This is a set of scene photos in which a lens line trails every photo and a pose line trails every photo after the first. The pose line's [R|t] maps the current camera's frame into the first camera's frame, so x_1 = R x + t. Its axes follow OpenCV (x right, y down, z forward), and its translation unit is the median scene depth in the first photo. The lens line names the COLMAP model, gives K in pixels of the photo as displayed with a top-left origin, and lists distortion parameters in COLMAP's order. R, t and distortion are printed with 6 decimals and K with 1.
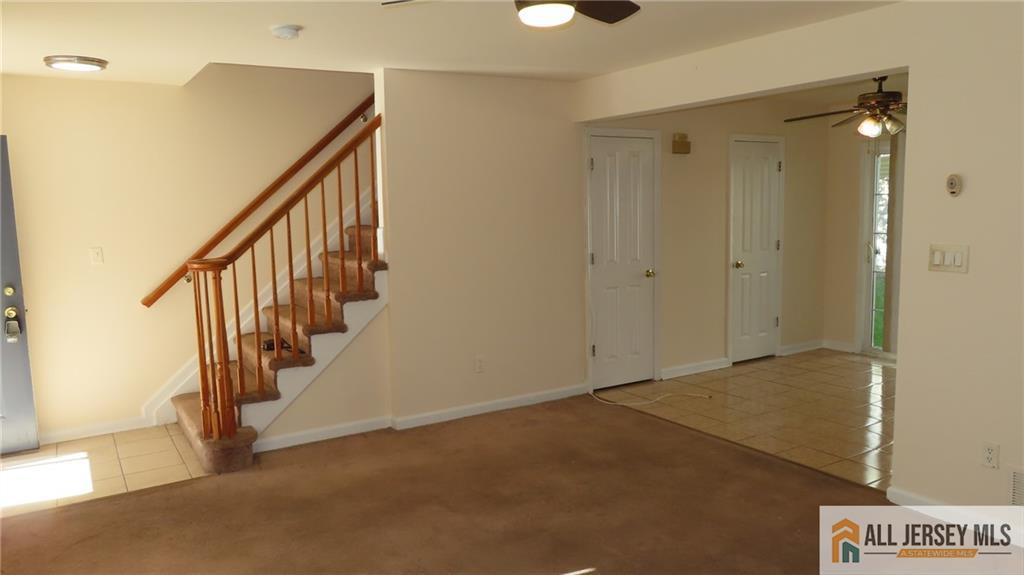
lens RADIAL K [[729.9, 0, 512.0], [0, 729.9, 287.5], [0, 0, 1]] dist [-0.011964, 0.003918]
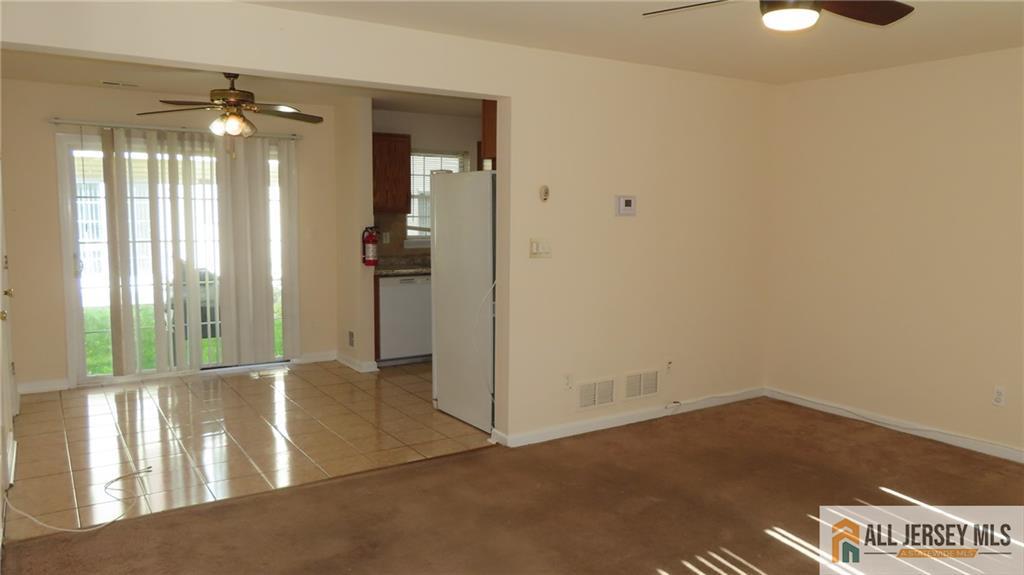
lens RADIAL K [[729.9, 0, 512.0], [0, 729.9, 287.5], [0, 0, 1]] dist [-0.011964, 0.003918]
pose [[-0.019089, -0.086010, 0.996111, -0.607973], [0.105544, 0.990553, 0.087553, -0.073242], [-0.994231, 0.106805, -0.009831, 0.864261]]
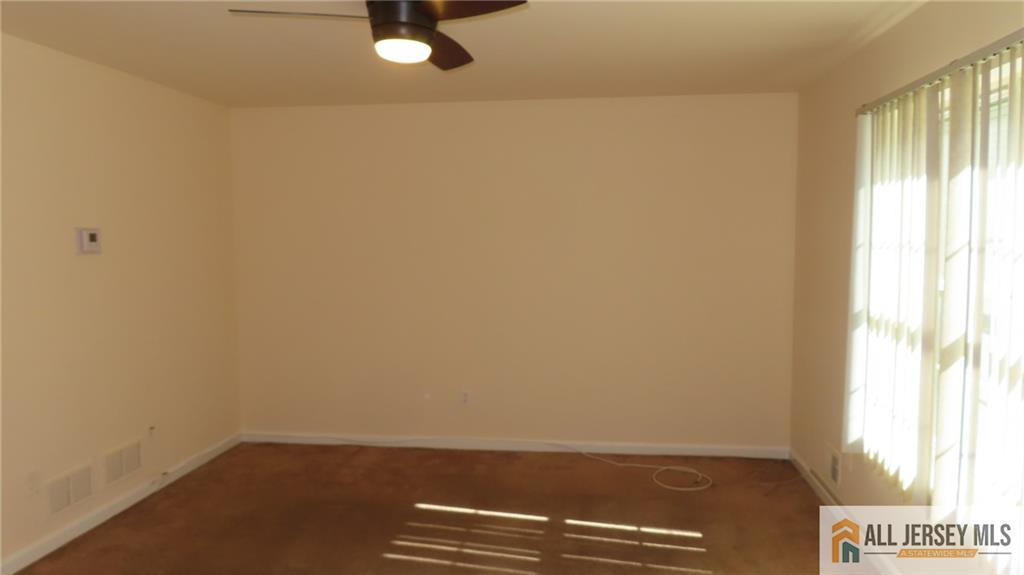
lens RADIAL K [[729.9, 0, 512.0], [0, 729.9, 287.5], [0, 0, 1]] dist [-0.011964, 0.003918]
pose [[-0.776466, -0.020454, 0.629827, -0.424194], [0.092306, 0.985001, 0.145785, -0.107500], [-0.623362, 0.171334, -0.762931, 1.031074]]
